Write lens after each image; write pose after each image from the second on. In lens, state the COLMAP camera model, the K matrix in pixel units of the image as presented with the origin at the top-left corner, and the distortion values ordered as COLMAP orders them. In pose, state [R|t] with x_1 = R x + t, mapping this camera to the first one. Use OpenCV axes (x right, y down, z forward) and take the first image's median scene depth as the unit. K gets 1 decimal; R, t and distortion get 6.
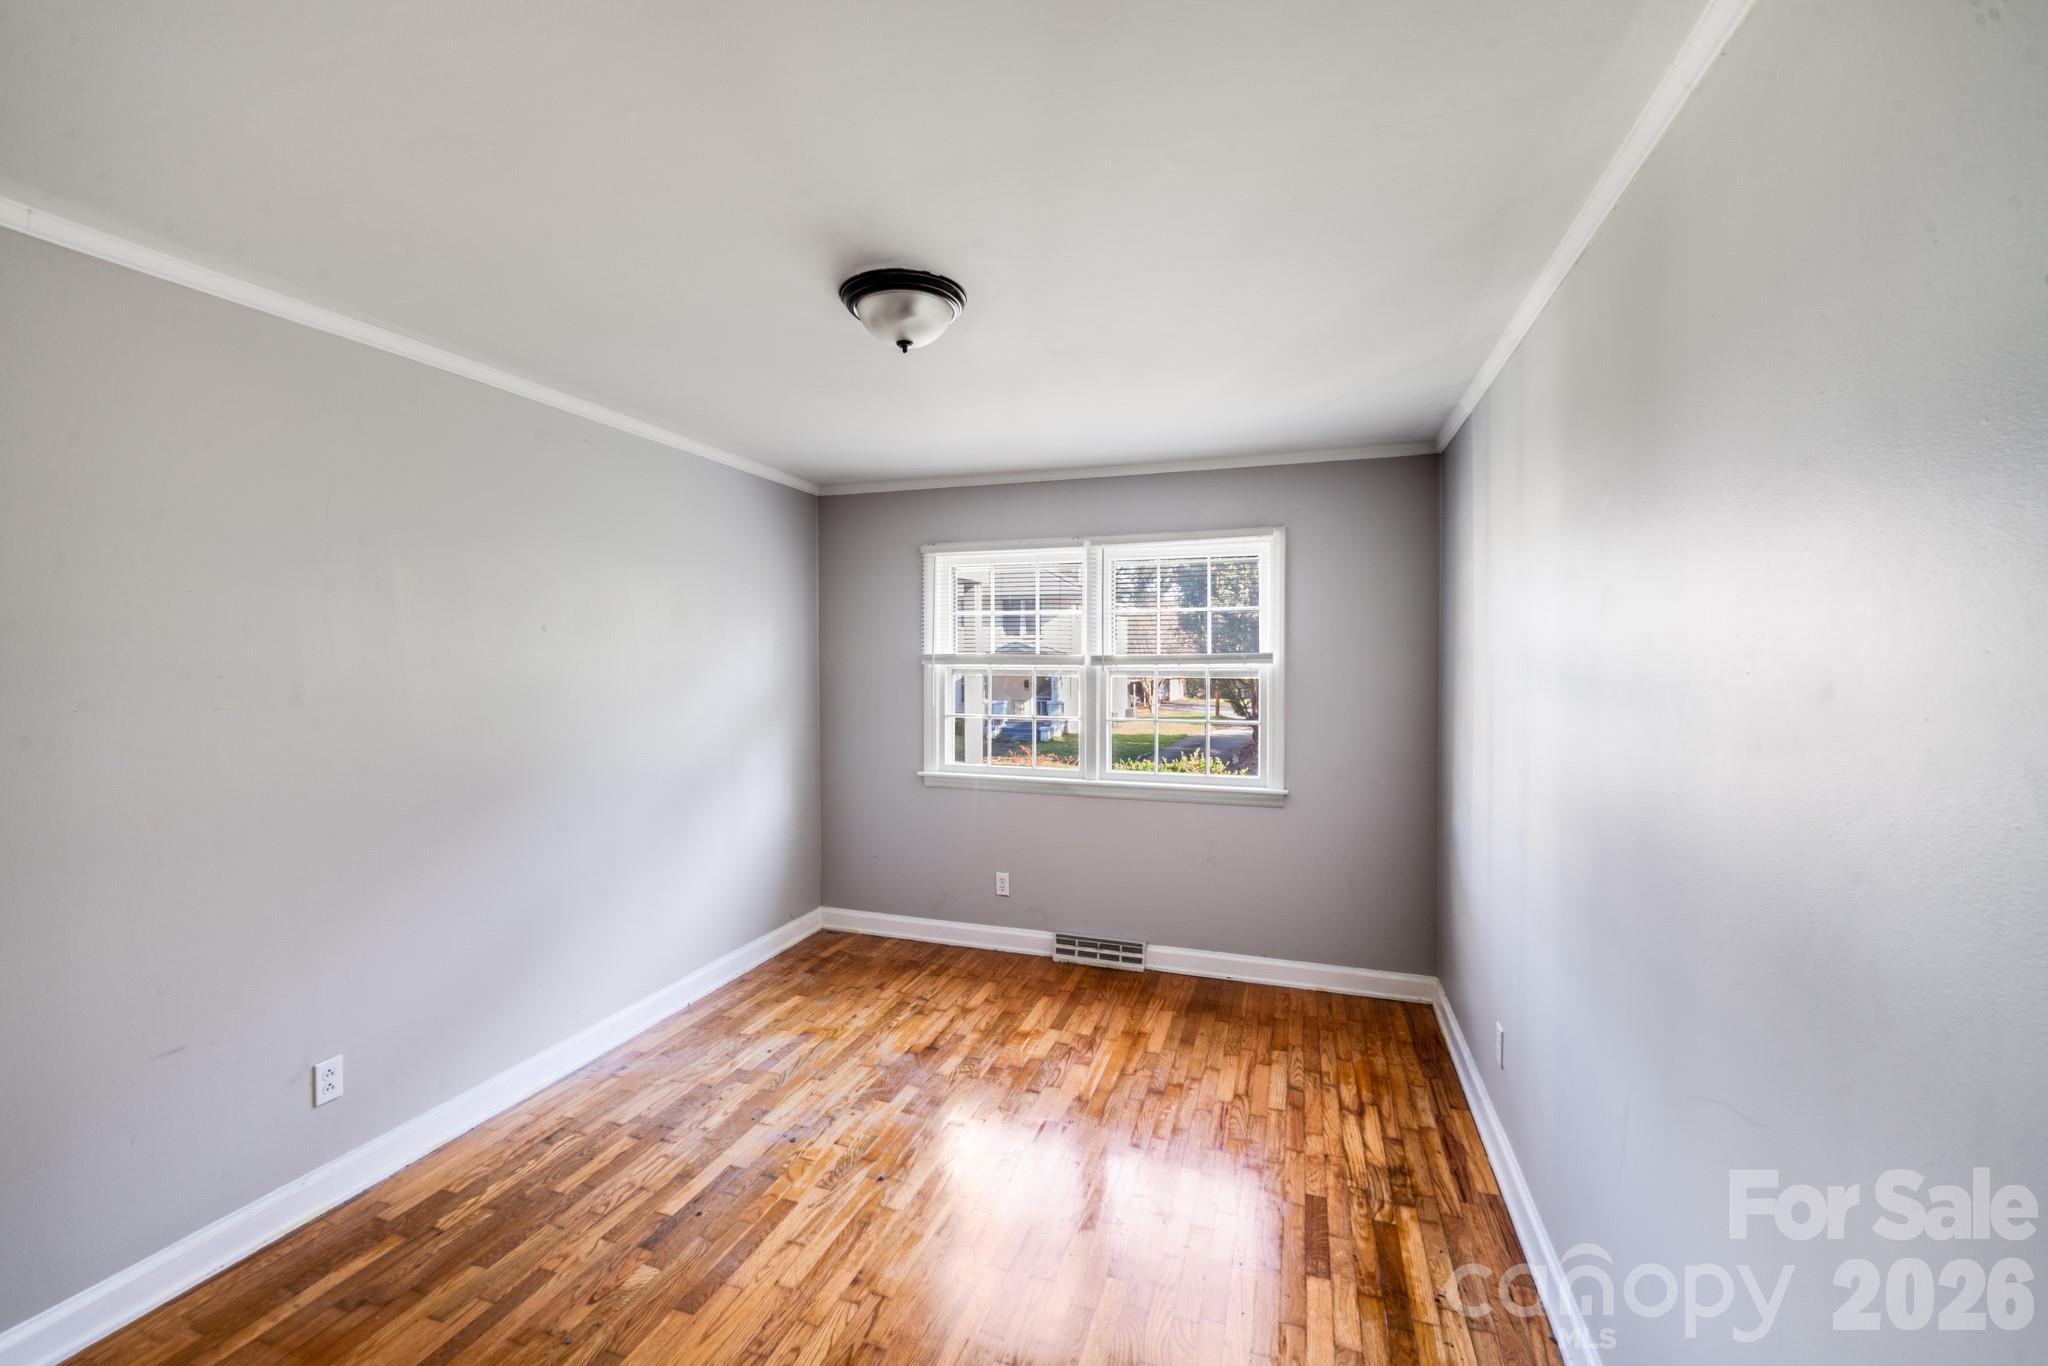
lens RADIAL K [[825.7, 0, 1032.3], [0, 825.7, 686.2], [0, 0, 1]] dist [-0.010989, -0.000418]
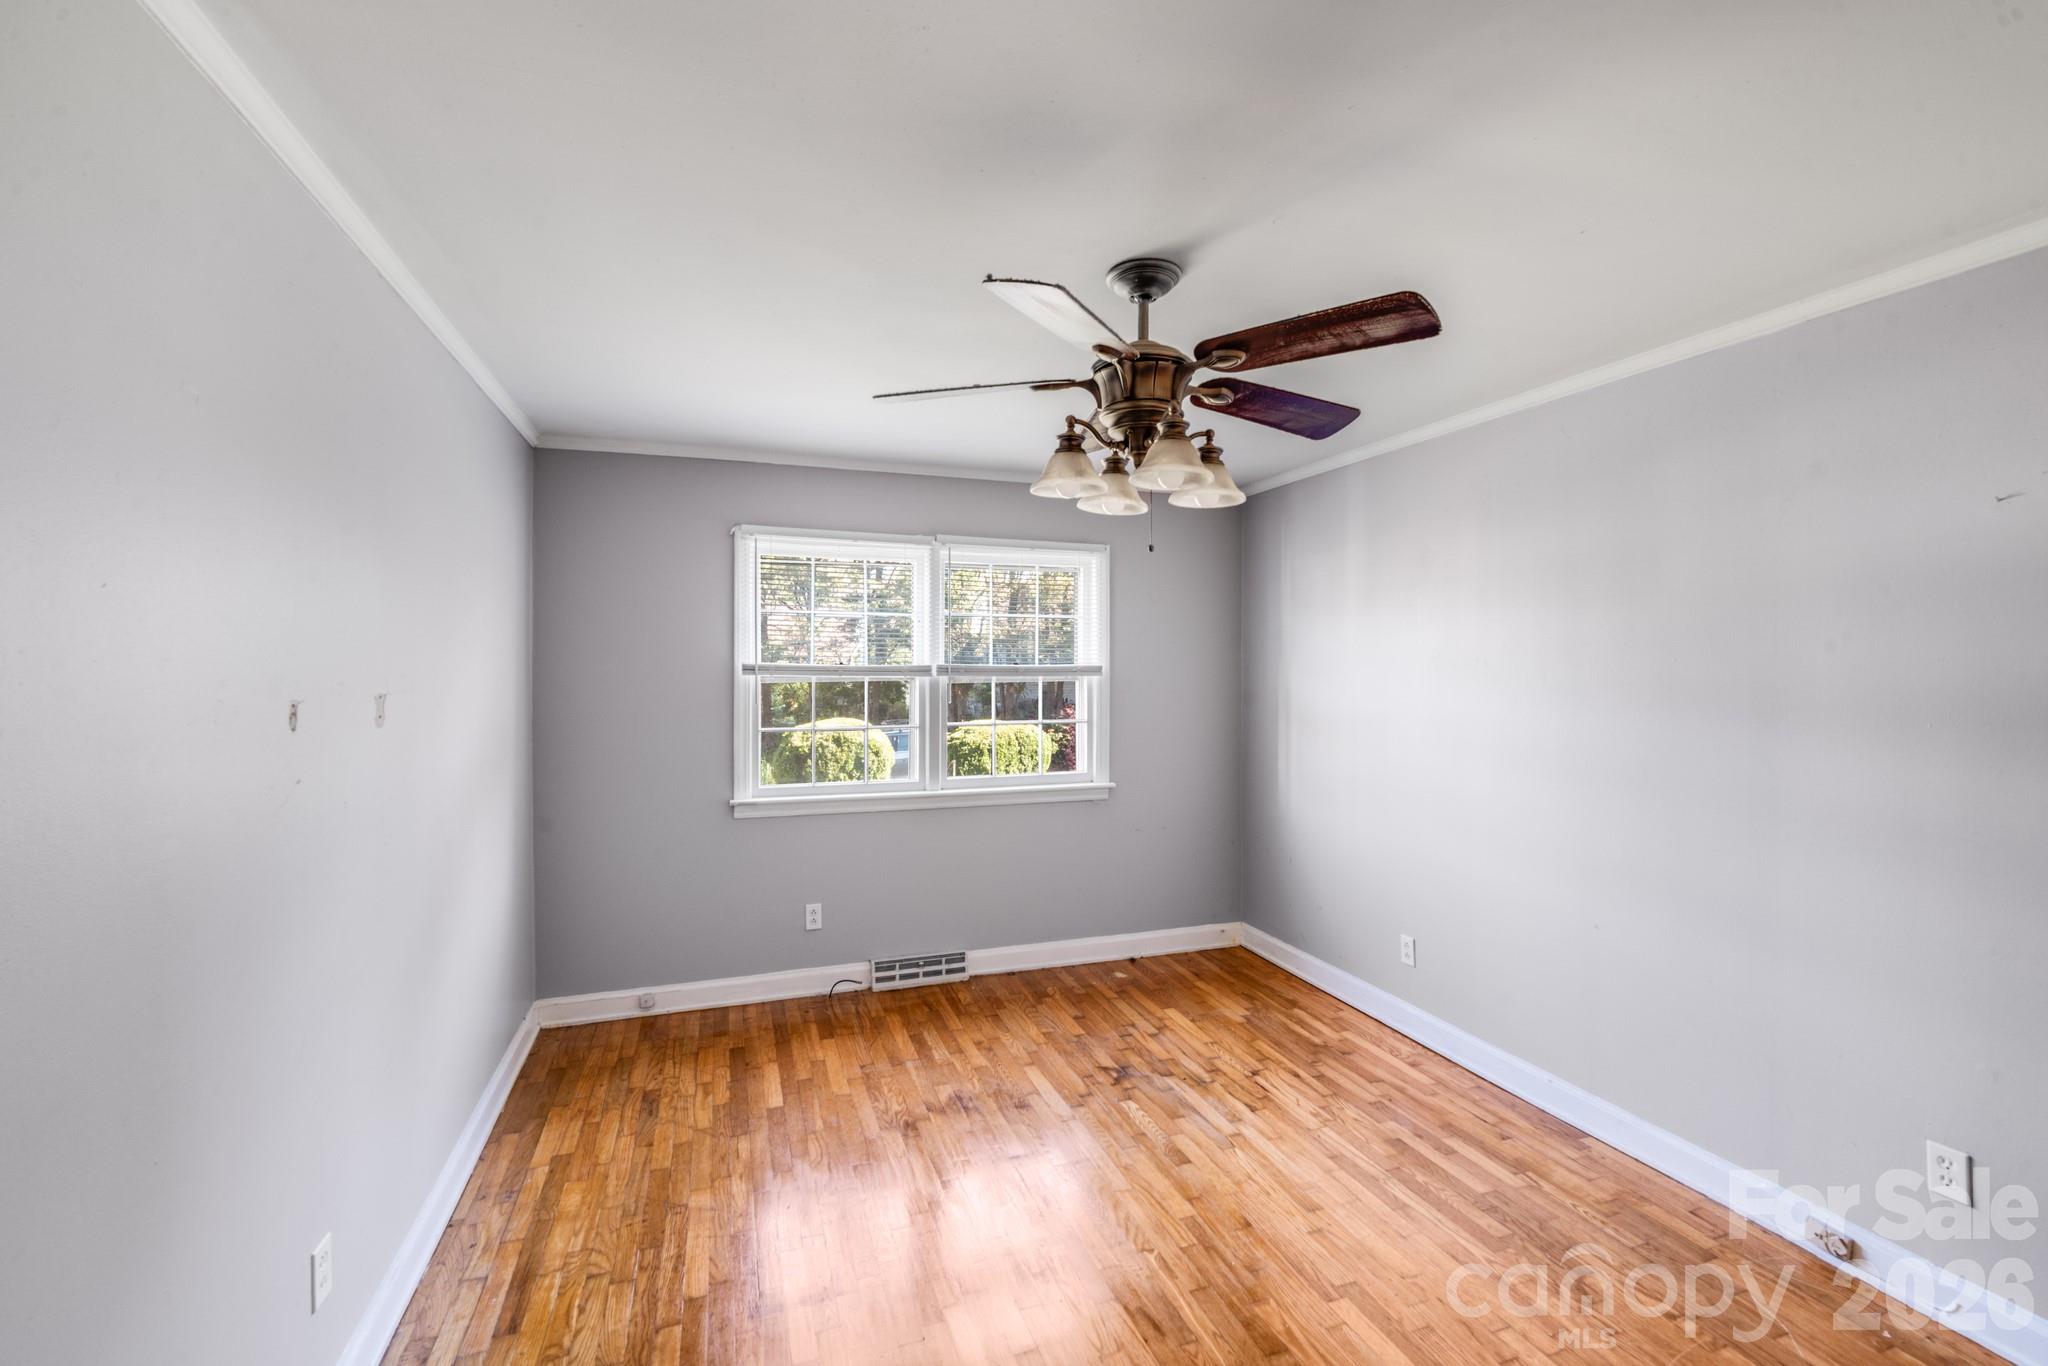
lens RADIAL K [[825.7, 0, 1020.0], [0, 825.7, 668.3], [0, 0, 1]] dist [-0.010989, -0.000418]
pose [[0.789224, 0.001314, 0.614104, -0.419300], [0.019437, 0.999443, -0.027119, -0.000323], [-0.613798, 0.033339, 0.788759, 0.163881]]
